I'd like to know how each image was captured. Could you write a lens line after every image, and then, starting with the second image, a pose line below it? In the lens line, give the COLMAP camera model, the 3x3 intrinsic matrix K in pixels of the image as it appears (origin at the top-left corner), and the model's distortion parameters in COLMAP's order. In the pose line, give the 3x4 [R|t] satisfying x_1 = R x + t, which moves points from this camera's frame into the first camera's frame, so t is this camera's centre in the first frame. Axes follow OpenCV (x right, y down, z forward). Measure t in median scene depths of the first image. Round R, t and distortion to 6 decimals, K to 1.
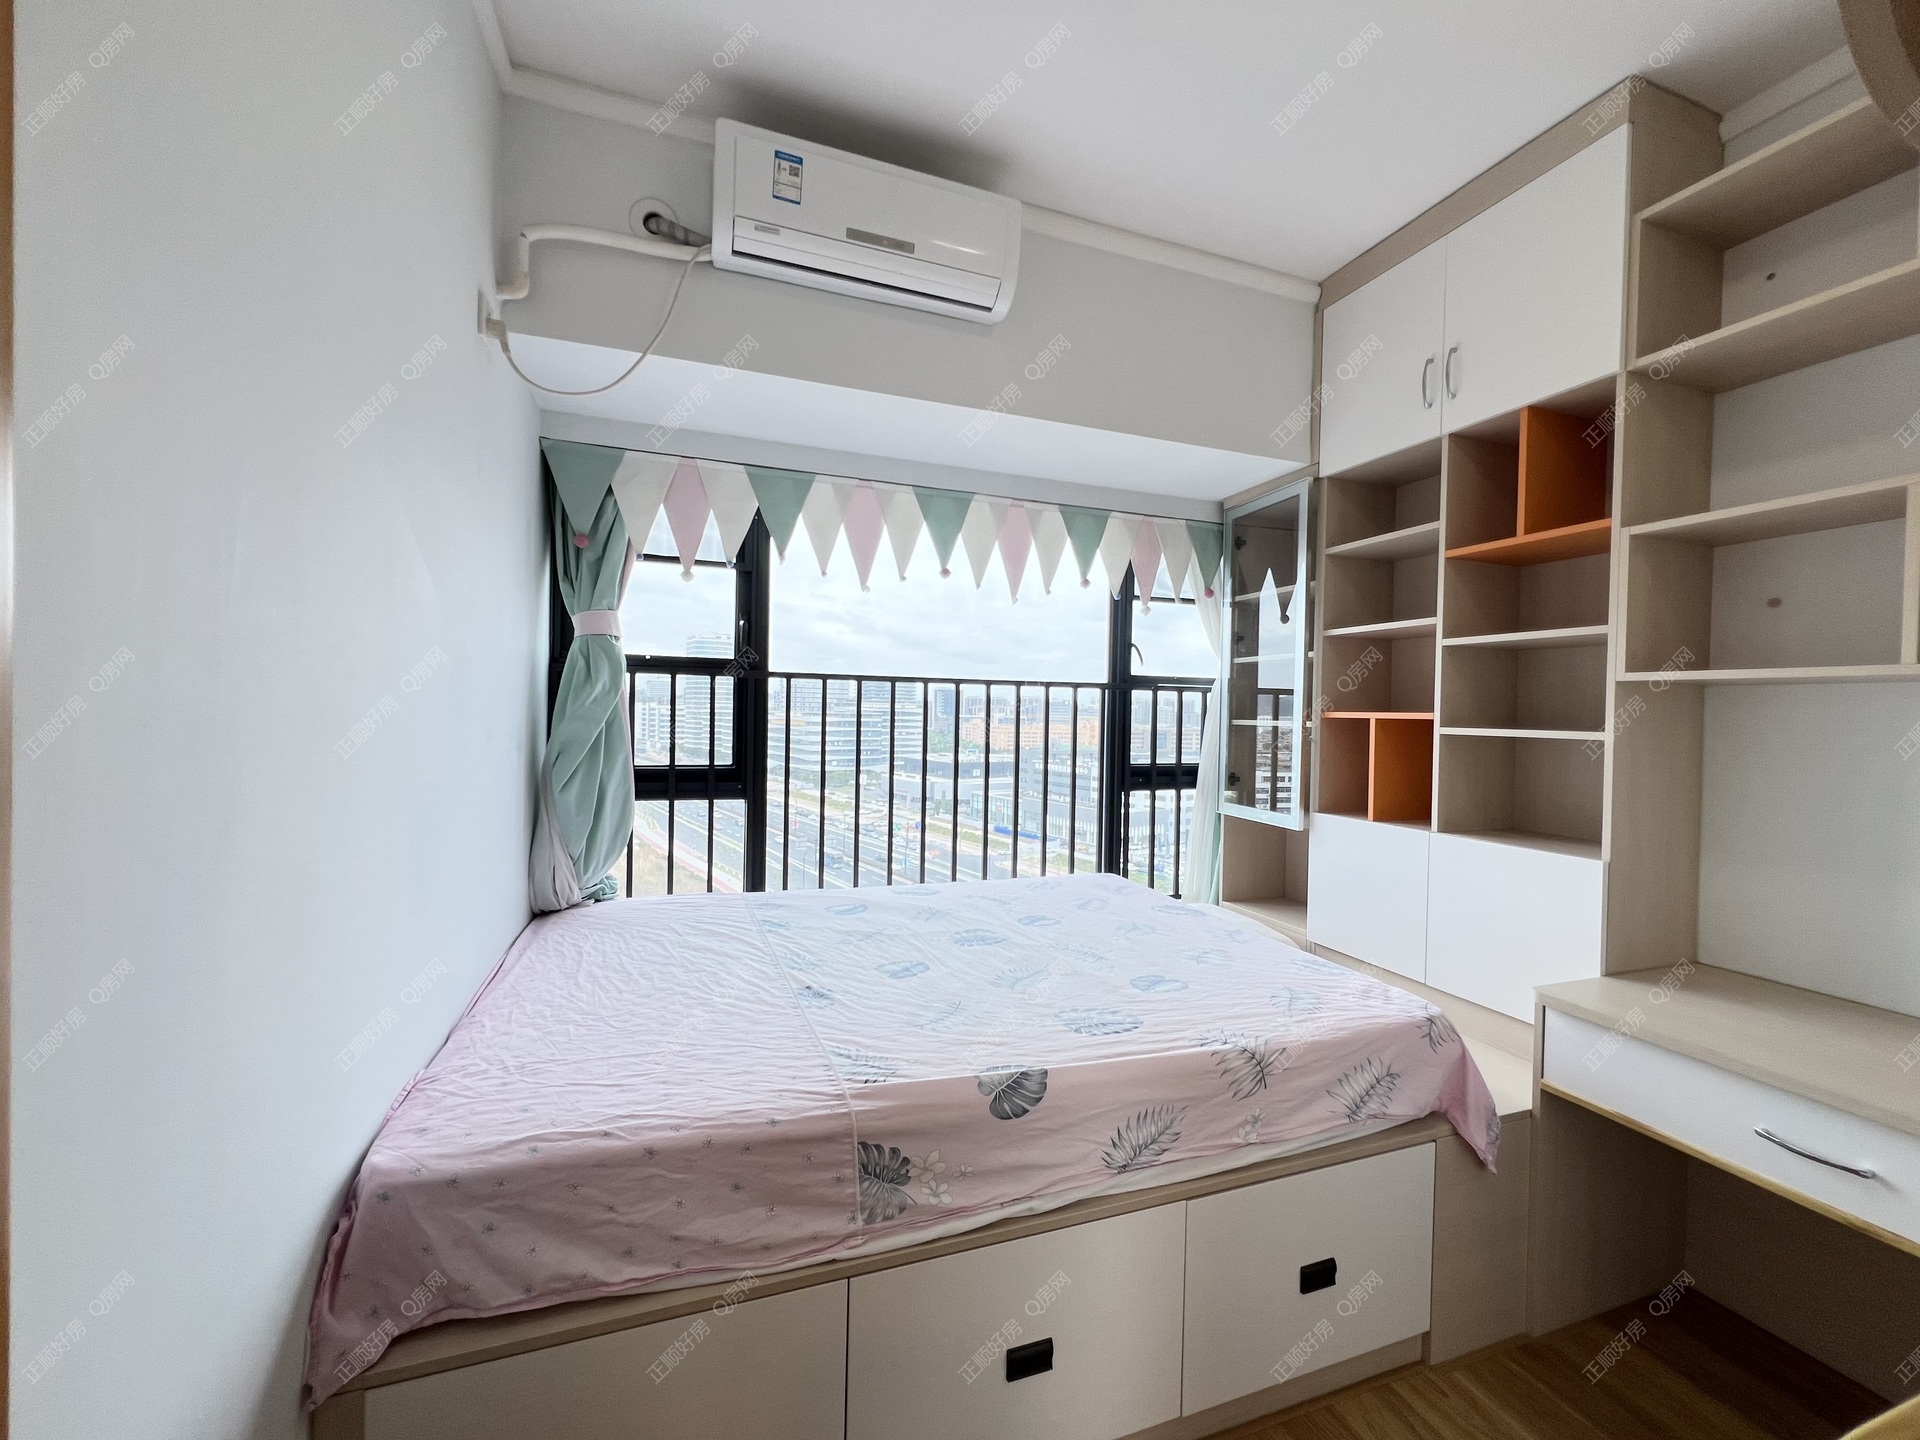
lens RADIAL K [[765.3, 0, 957.3], [0, 765.3, 718.6], [0, 0, 1]] dist [0.001693, 0.000043]
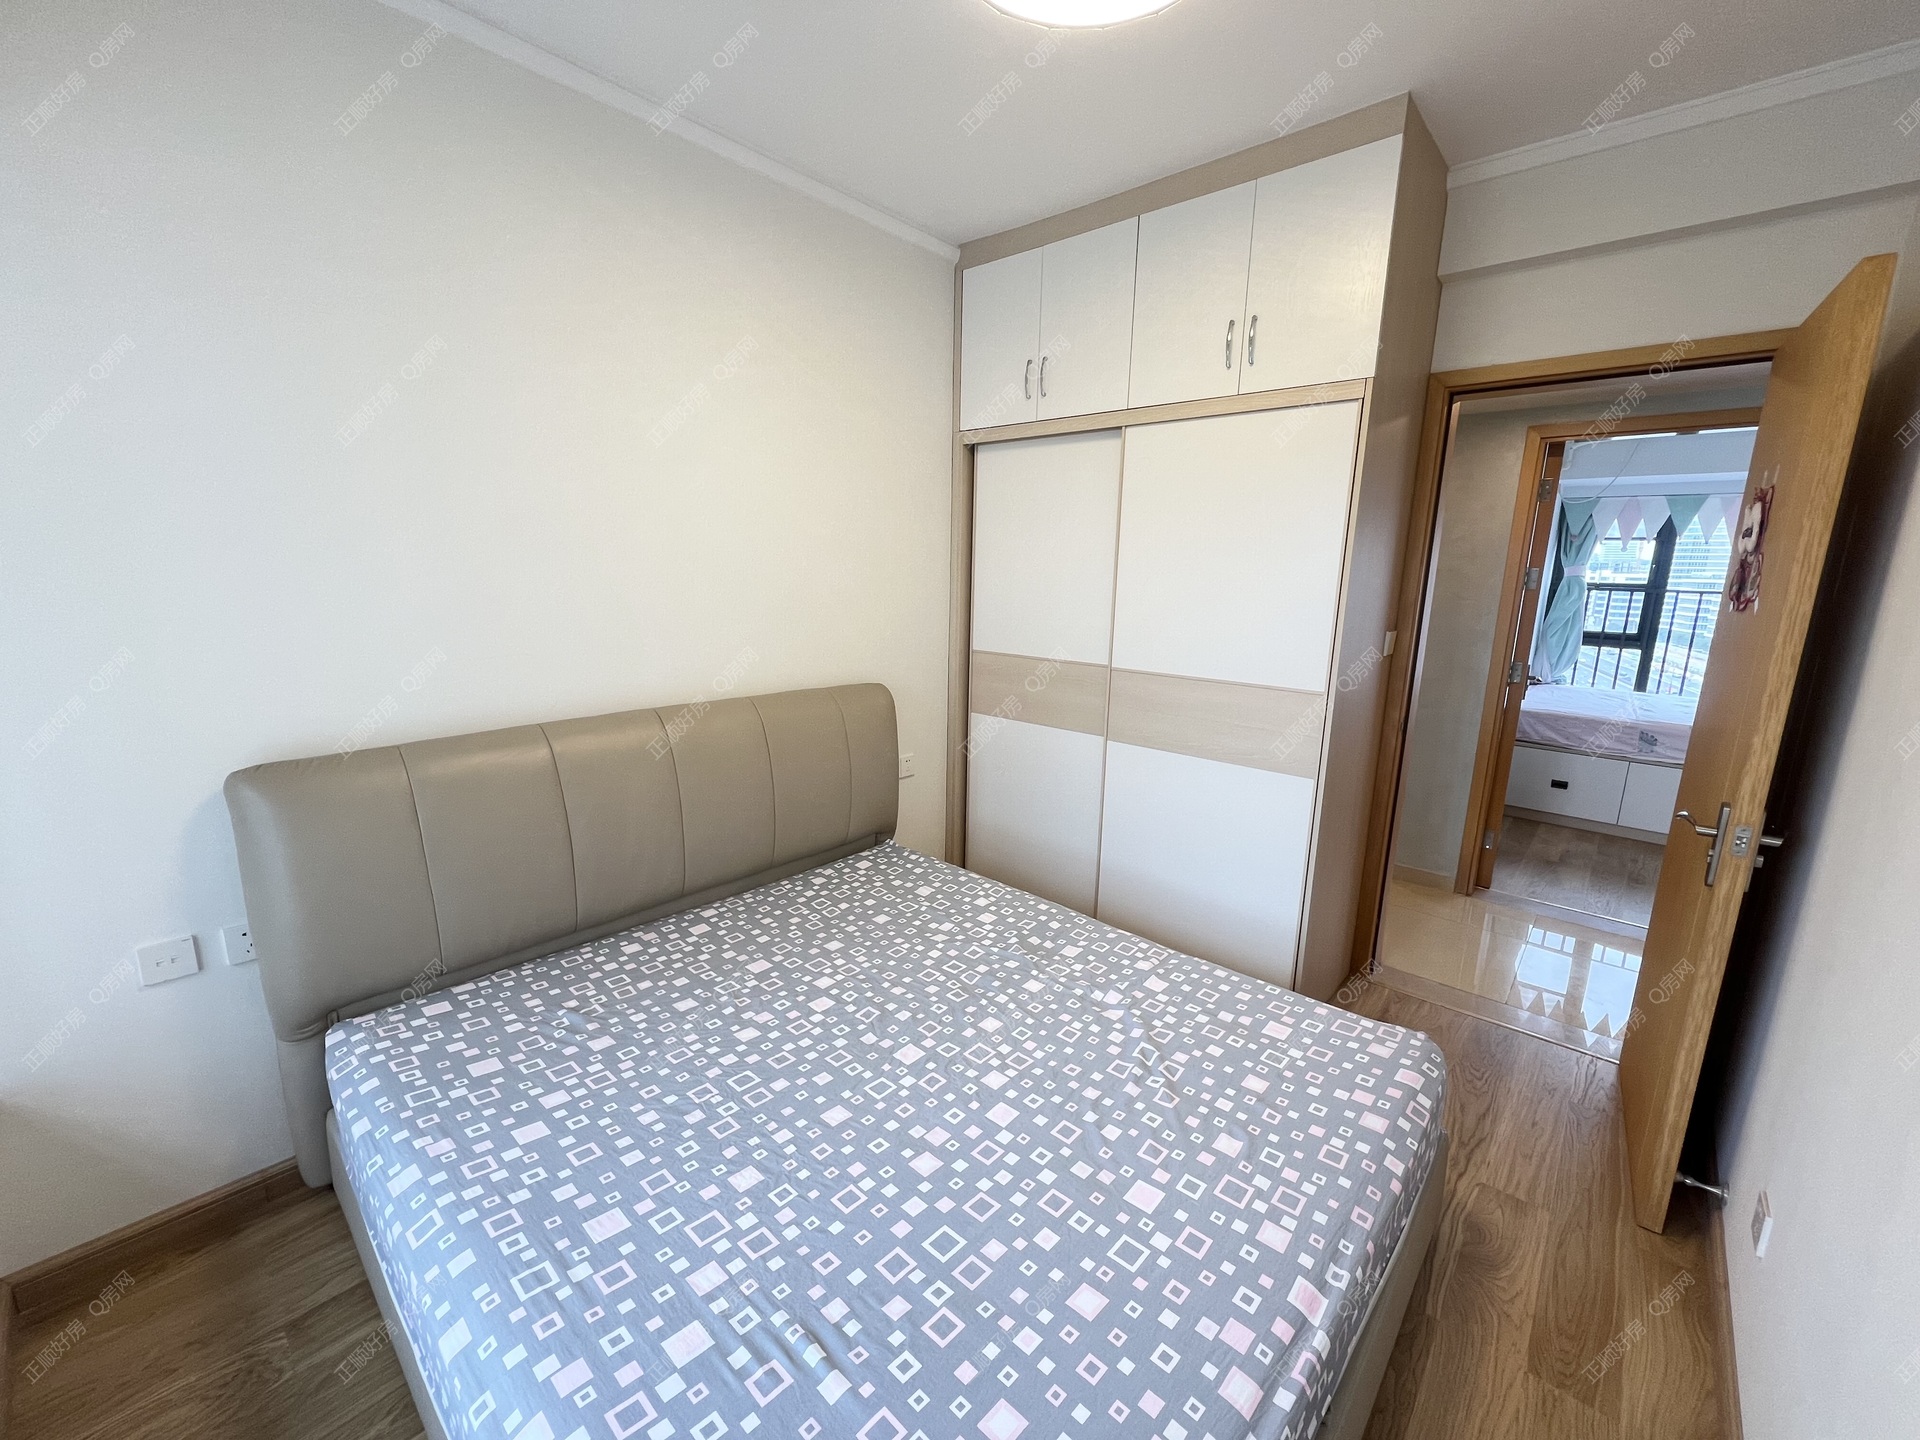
lens RADIAL K [[764.7, 0, 962.8], [0, 764.7, 724.3], [0, 0, 1]] dist [0.001635, 0.000098]
pose [[0.479627, 0.166236, -0.861582, 0.732963], [-0.015593, 0.983350, 0.181050, -0.052333], [0.877334, -0.073402, 0.474233, -1.798595]]
